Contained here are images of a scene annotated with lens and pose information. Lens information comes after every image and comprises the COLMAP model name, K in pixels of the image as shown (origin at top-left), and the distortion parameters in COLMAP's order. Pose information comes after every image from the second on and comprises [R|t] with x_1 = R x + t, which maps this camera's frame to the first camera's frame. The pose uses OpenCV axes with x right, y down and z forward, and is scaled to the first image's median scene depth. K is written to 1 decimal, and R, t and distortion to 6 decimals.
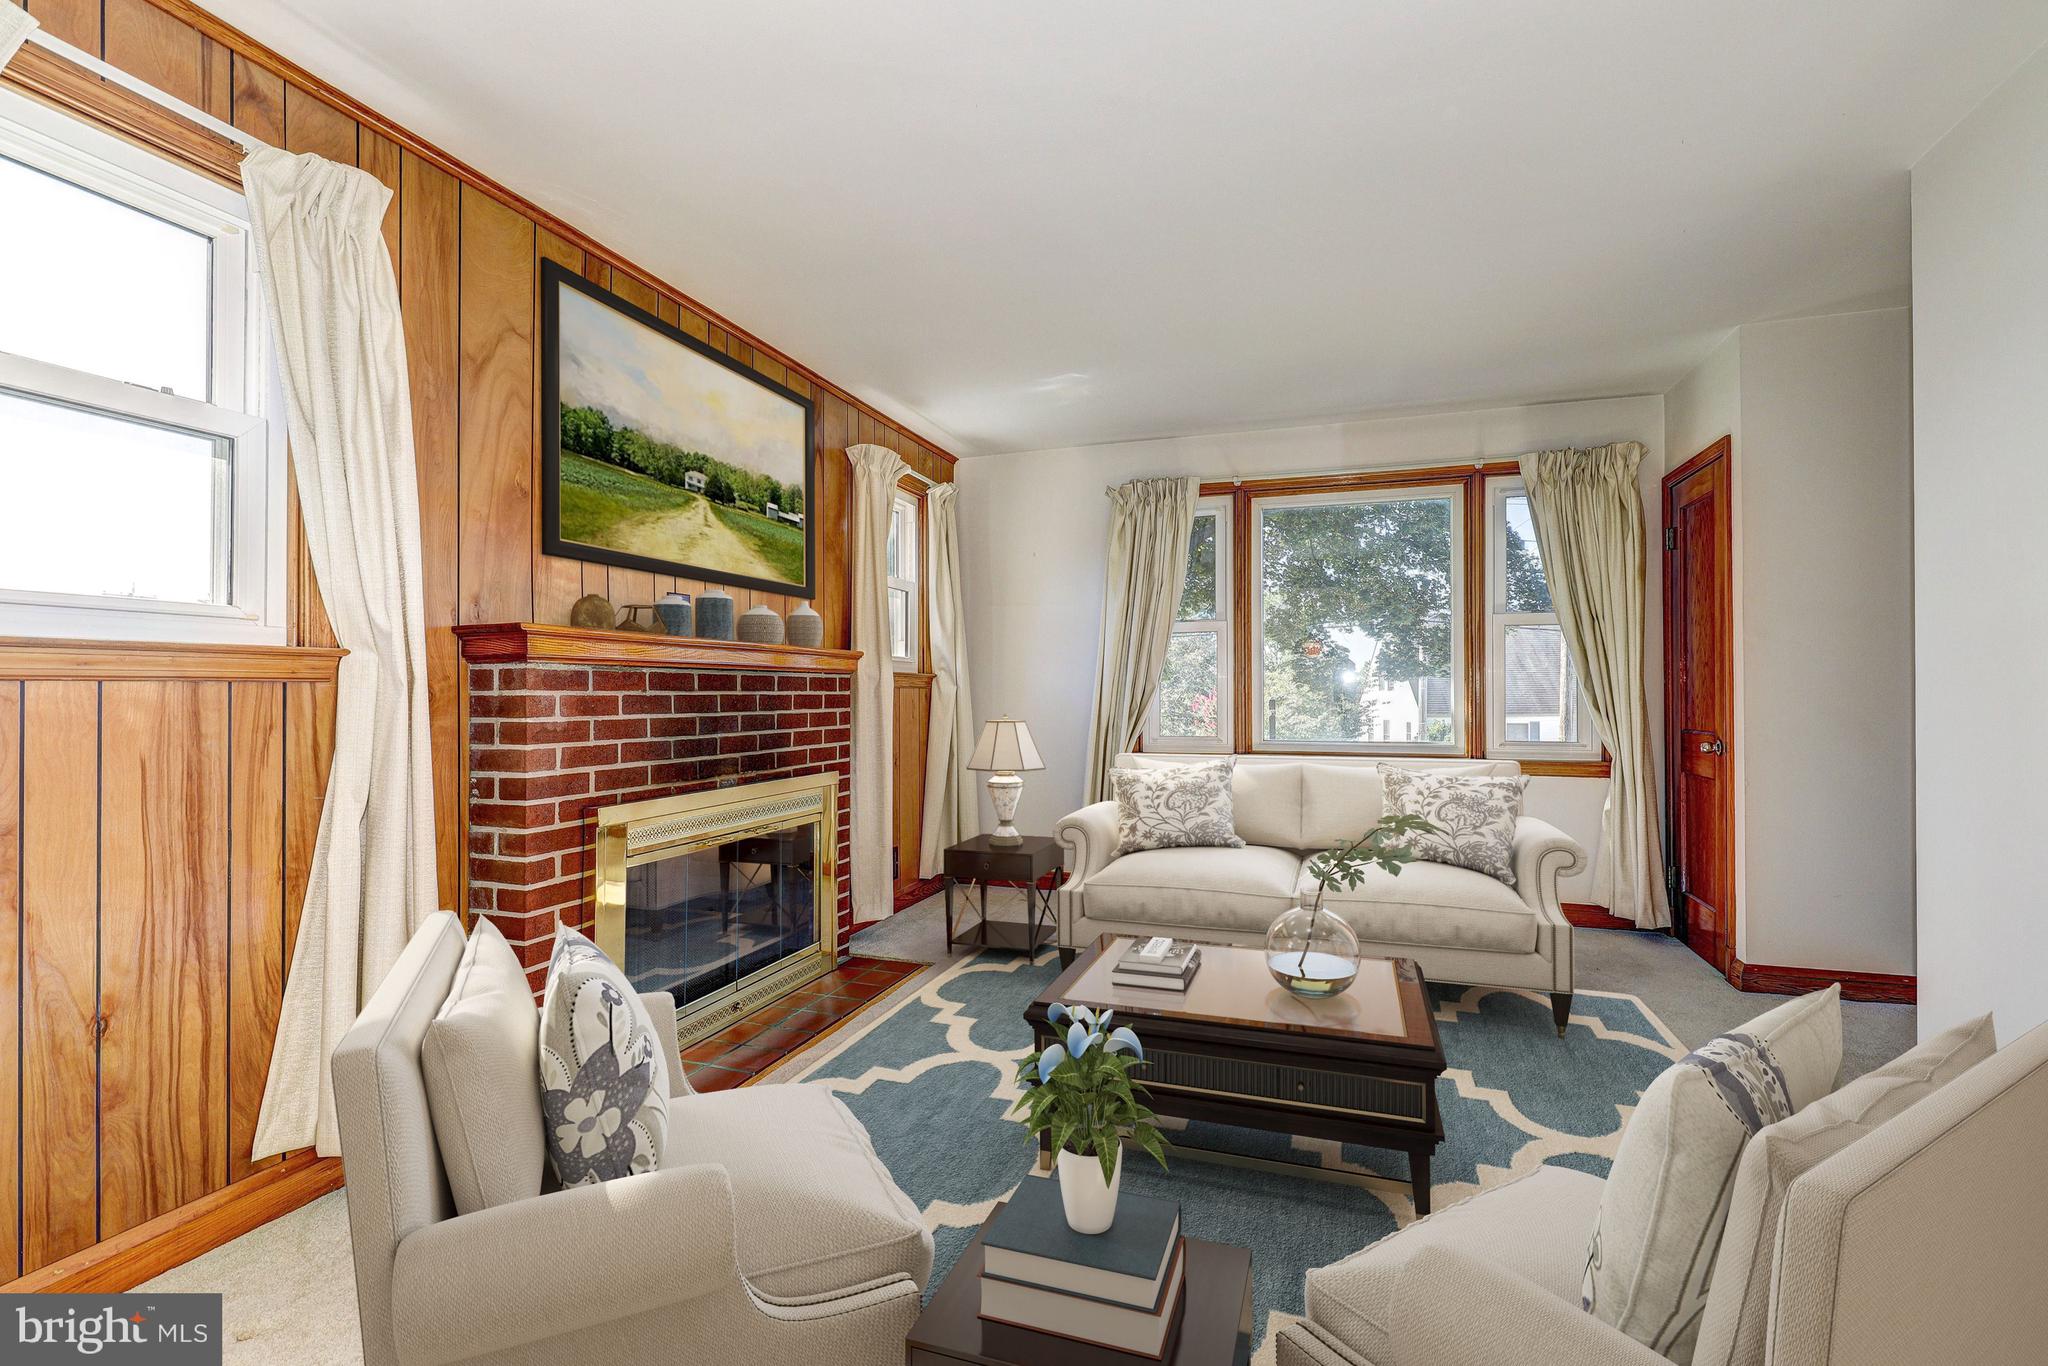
lens RADIAL K [[927.6, 0, 1024.0], [0, 927.6, 683.0], [0, 0, 1]] dist [0.003718, 0.000654]
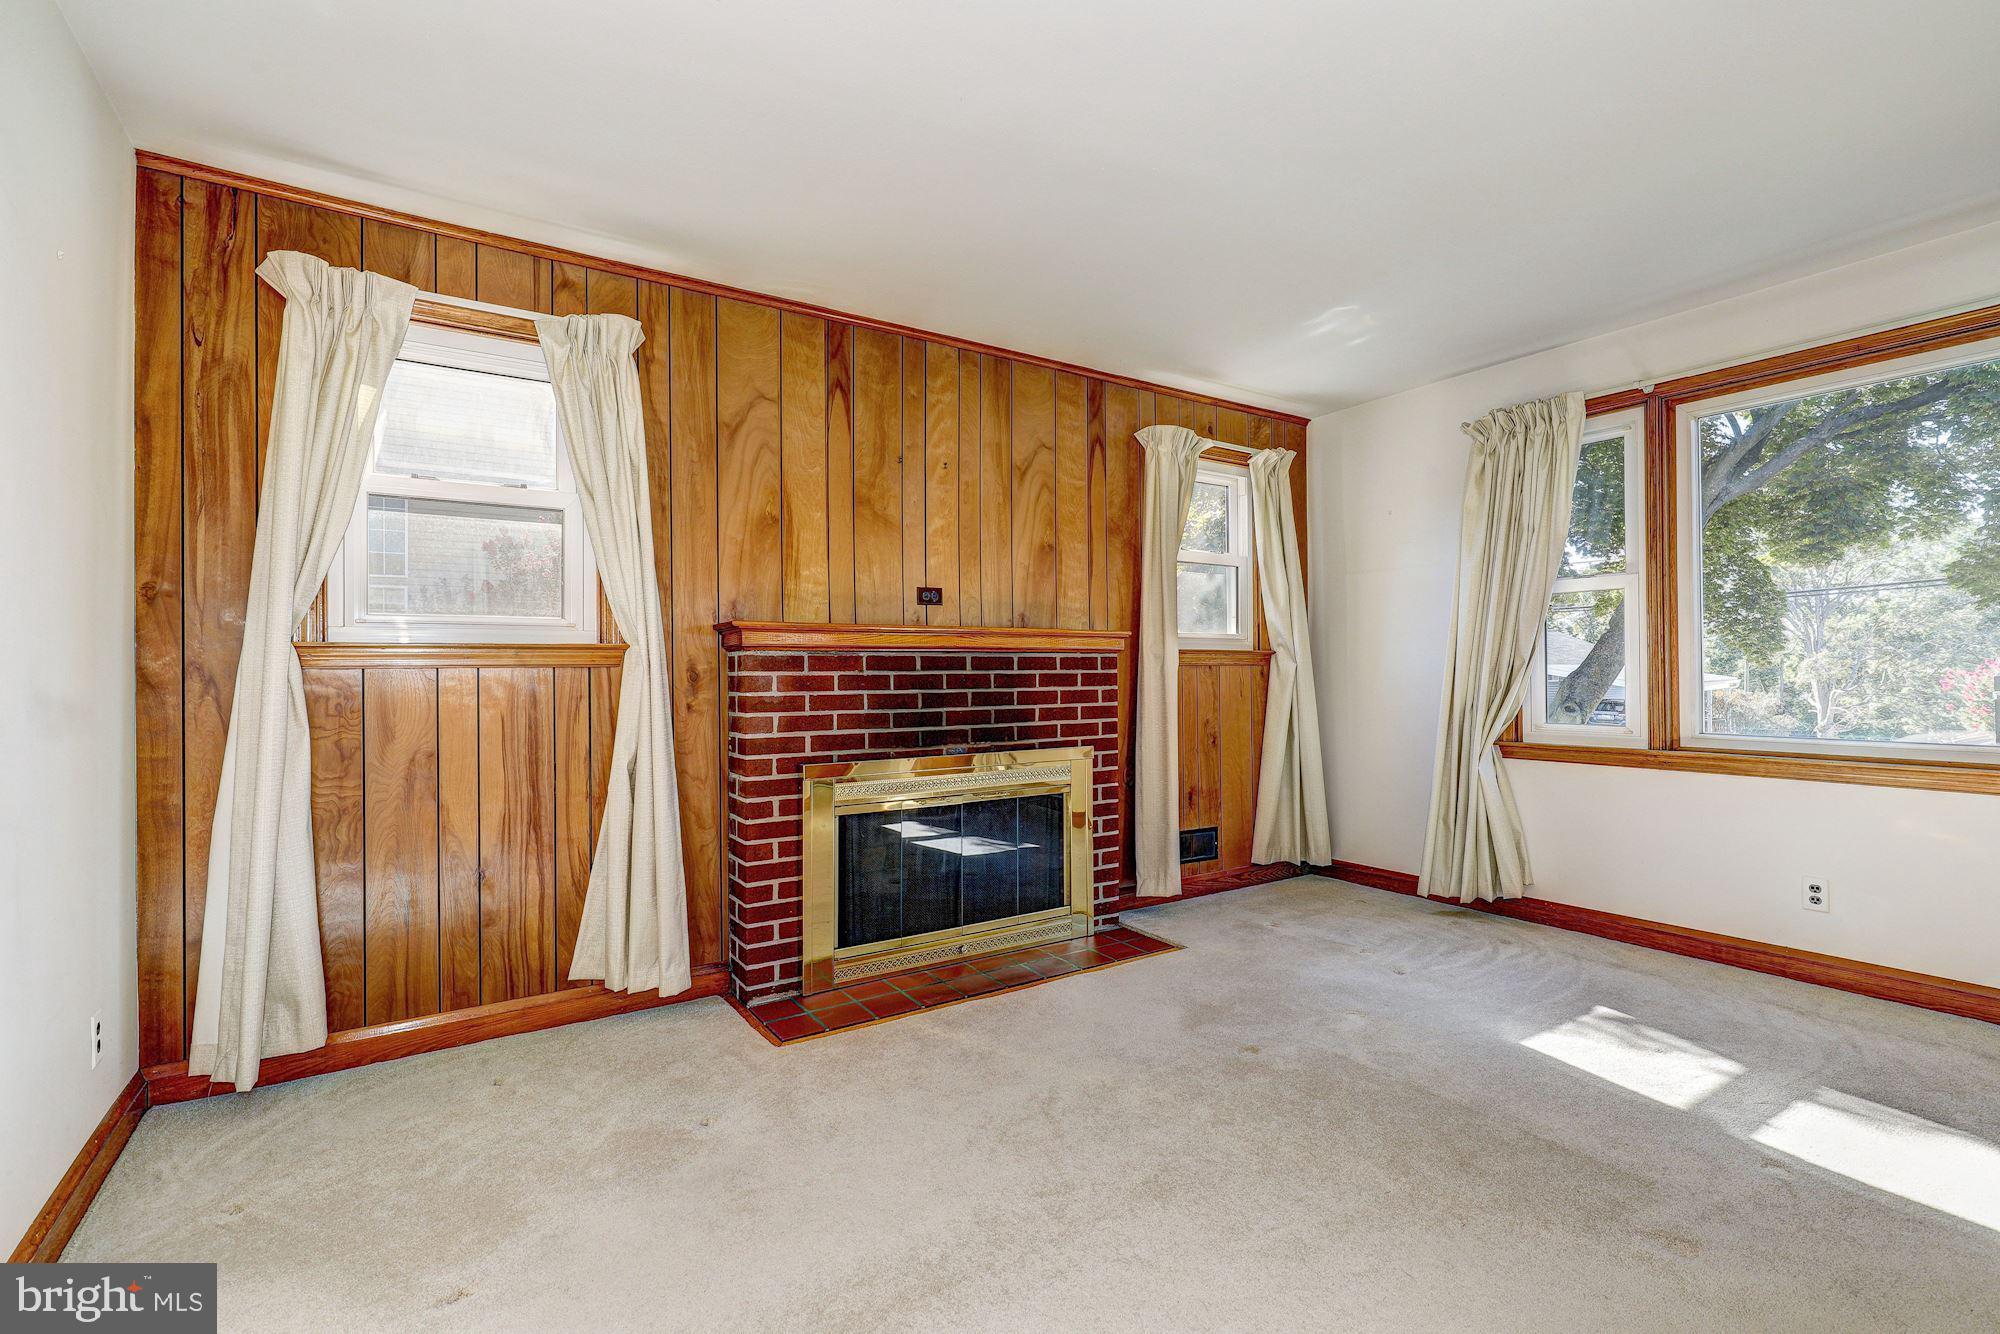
lens RADIAL K [[899.8, 0, 1006.9], [0, 899.8, 665.0], [0, 0, 1]] dist [-0.000344, 0.000415]
pose [[0.796462, -0.009531, -0.604614, 0.430545], [0.012612, 0.999920, 0.000851, 0.001621], [0.604557, -0.008303, 0.796518, 0.171811]]
